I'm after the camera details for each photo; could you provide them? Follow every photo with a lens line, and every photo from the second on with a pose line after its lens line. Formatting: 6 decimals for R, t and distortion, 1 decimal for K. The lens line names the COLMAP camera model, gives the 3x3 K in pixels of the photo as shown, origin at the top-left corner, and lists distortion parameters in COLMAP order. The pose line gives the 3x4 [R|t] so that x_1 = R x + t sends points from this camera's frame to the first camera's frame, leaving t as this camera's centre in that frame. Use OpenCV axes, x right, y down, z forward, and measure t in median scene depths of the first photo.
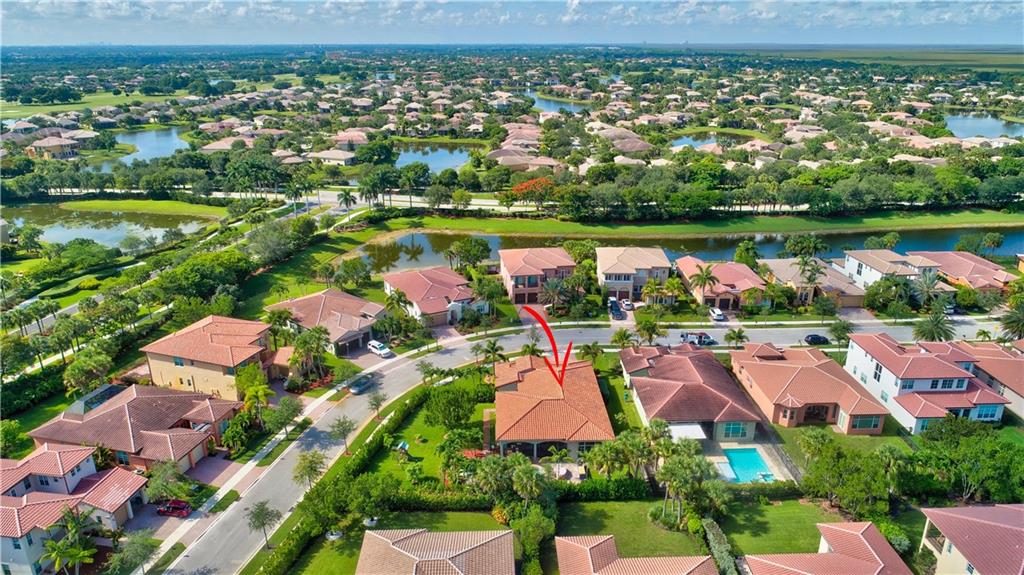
lens RADIAL K [[688.2, 0, 512.0], [0, 688.2, 287.5], [0, 0, 1]] dist [-0.004063, 0.001340]
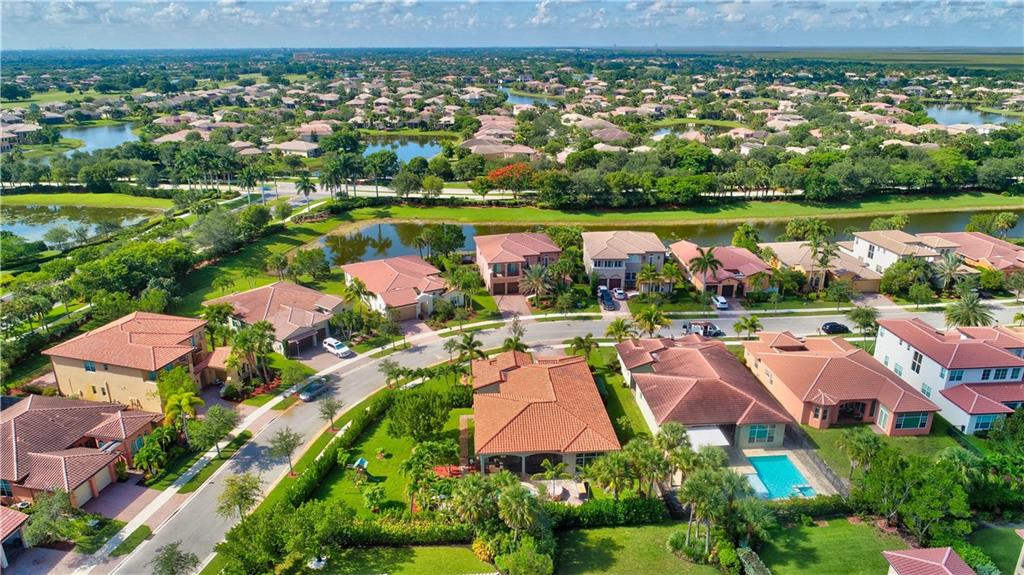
lens RADIAL K [[688.2, 0, 512.0], [0, 688.2, 287.5], [0, 0, 1]] dist [-0.004063, 0.001340]
pose [[0.999193, -0.015599, 0.037020, -0.003807], [0.015782, 0.999865, -0.004667, 0.016099], [-0.036942, 0.005247, 0.999304, 0.099242]]
